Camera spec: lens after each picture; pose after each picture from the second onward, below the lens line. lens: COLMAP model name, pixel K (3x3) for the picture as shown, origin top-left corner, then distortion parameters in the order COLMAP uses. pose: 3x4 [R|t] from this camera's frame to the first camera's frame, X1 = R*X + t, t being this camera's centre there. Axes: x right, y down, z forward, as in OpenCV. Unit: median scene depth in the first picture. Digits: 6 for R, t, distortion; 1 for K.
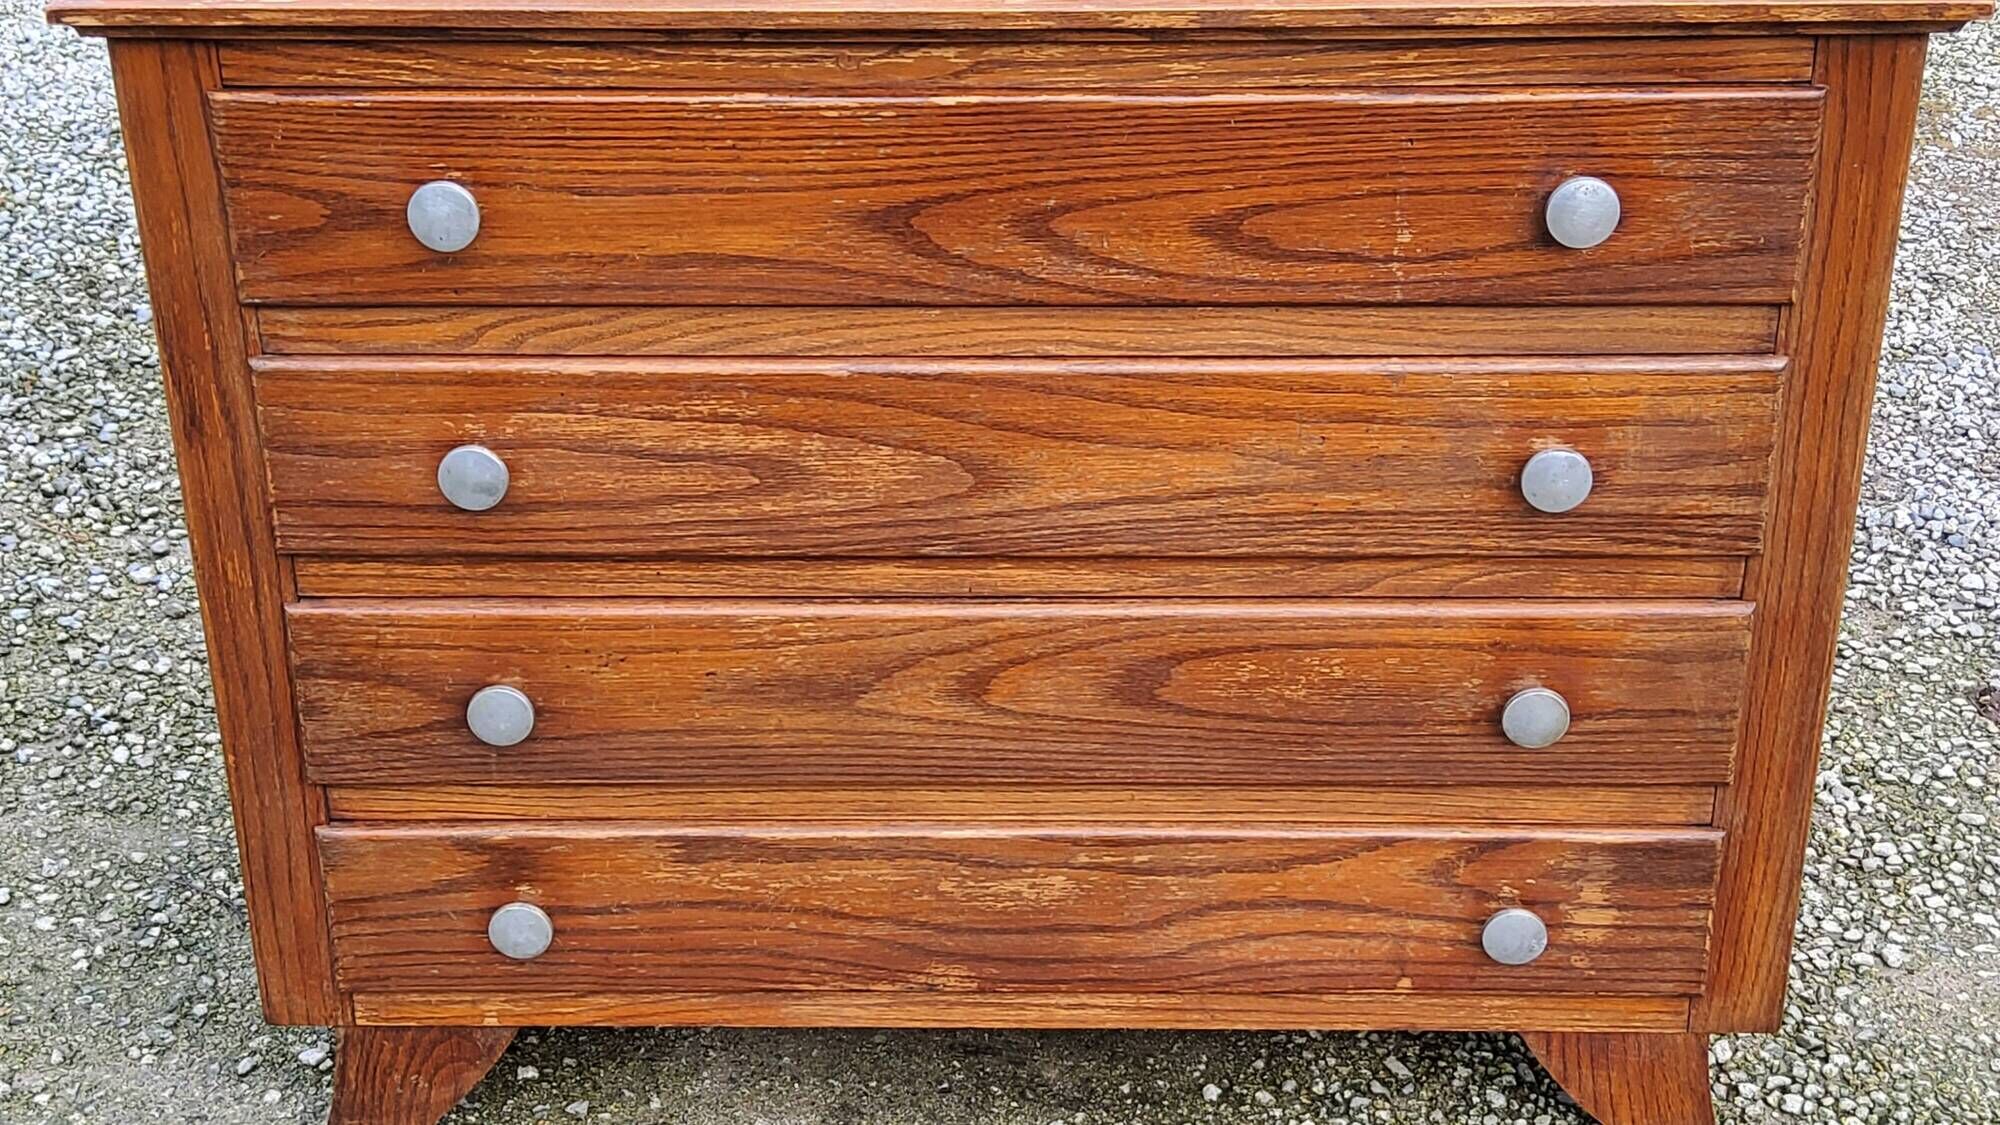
lens RADIAL K [[2985.4, 0, 981.7], [0, 2985.4, 548.8], [0, 0, 1]] dist [0.190187, -0.541848]
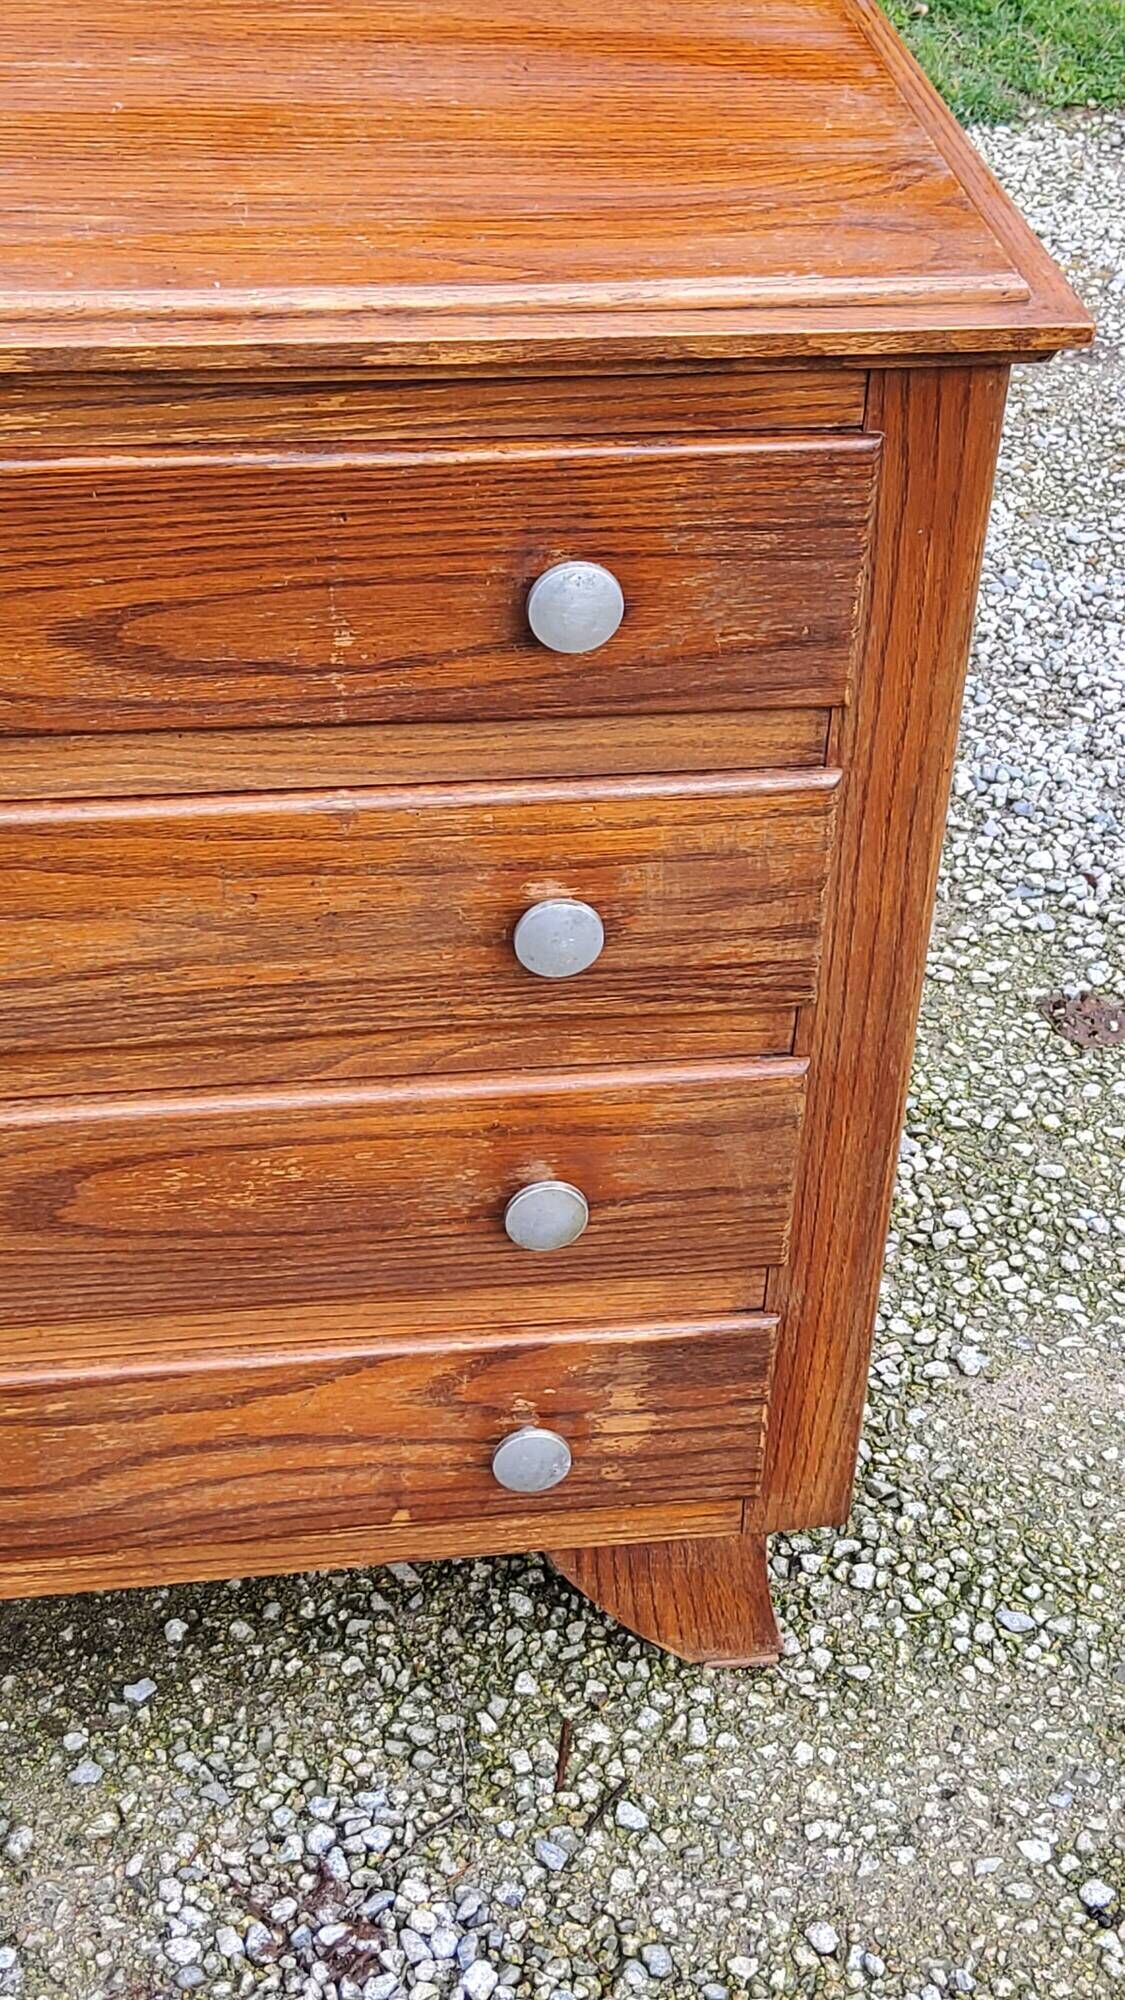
lens RADIAL K [[2985.4, 0, 578.8], [0, 2985.4, 981.7], [0, 0, 1]] dist [0.190187, -0.541848]
pose [[0.983705, -0.056026, 0.170836, 0.059778], [0.034368, 0.991282, 0.127195, -0.100469], [-0.176473, -0.119251, 0.977055, 0.229544]]
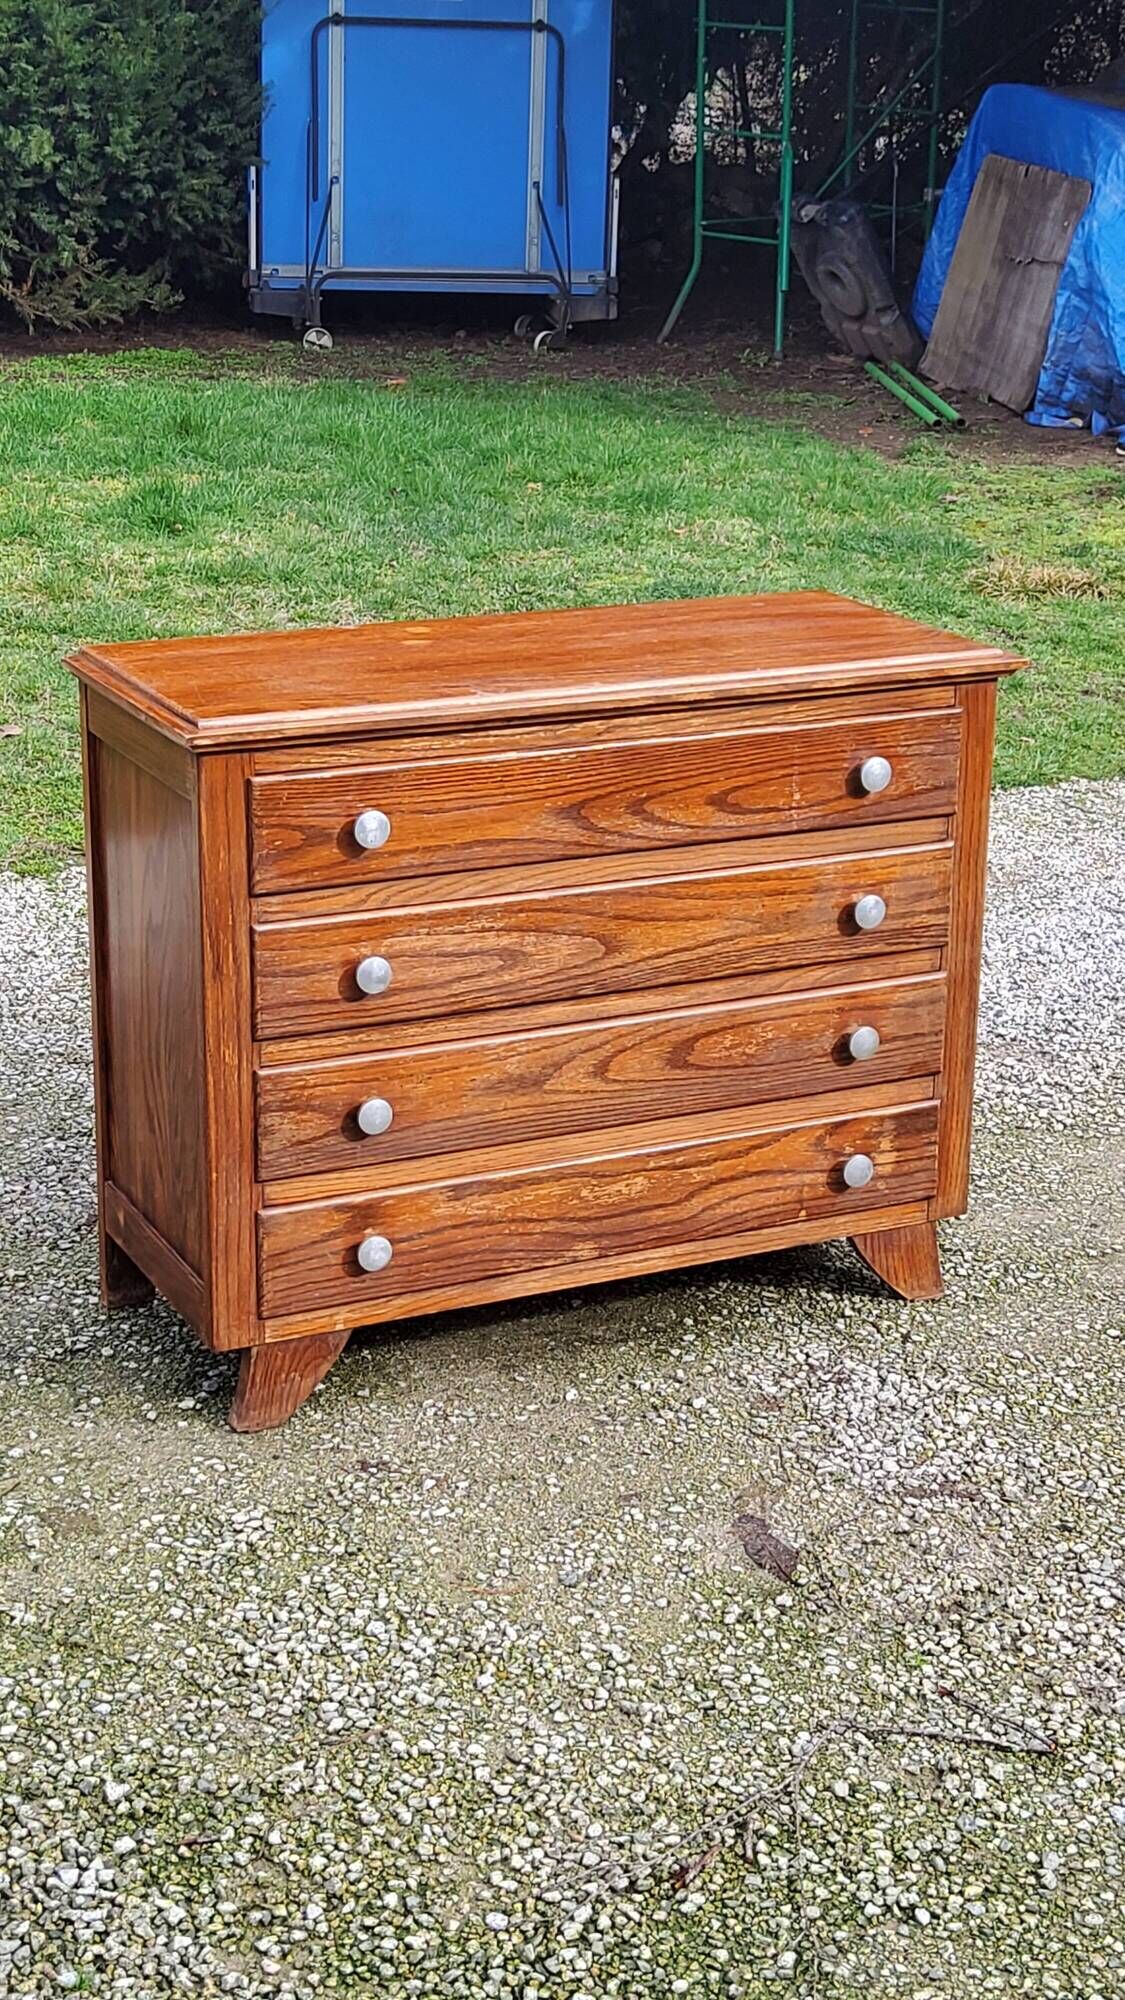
lens RADIAL K [[2992.3, 0, 573.6], [0, 2992.3, 949.2], [0, 0, 1]] dist [0.237811, -0.673308]
pose [[0.888183, -0.113044, 0.445367, -0.820354], [0.202438, 0.966396, -0.158424, 0.259622], [-0.412492, 0.230868, 0.881221, -0.640851]]
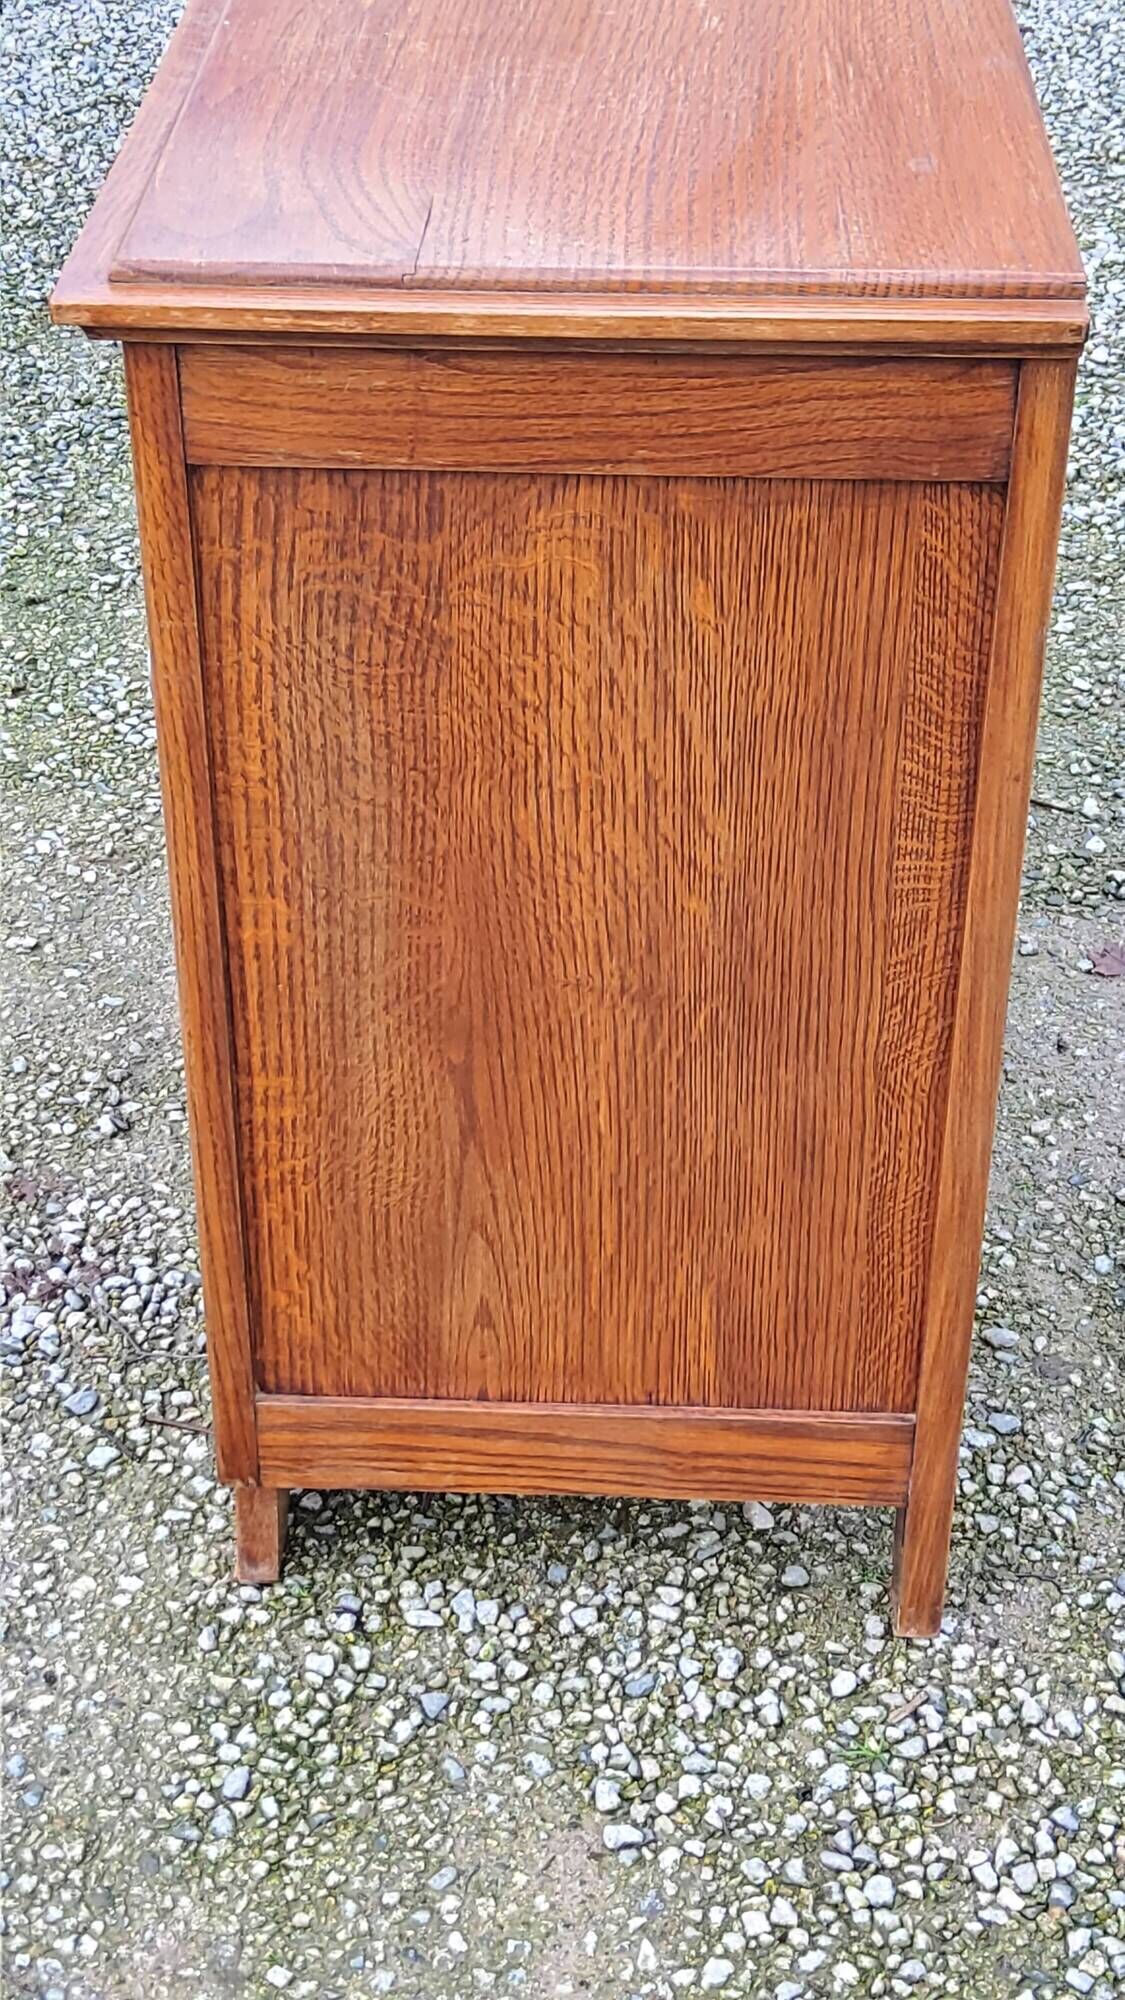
lens RADIAL K [[2985.4, 0, 578.8], [0, 2985.4, 981.7], [0, 0, 1]] dist [0.190187, -0.541848]
pose [[-0.012405, 0.572851, -0.819565, 0.917582], [-0.501290, 0.705626, 0.500799, -0.437231], [0.865190, 0.417053, 0.278412, 0.823463]]
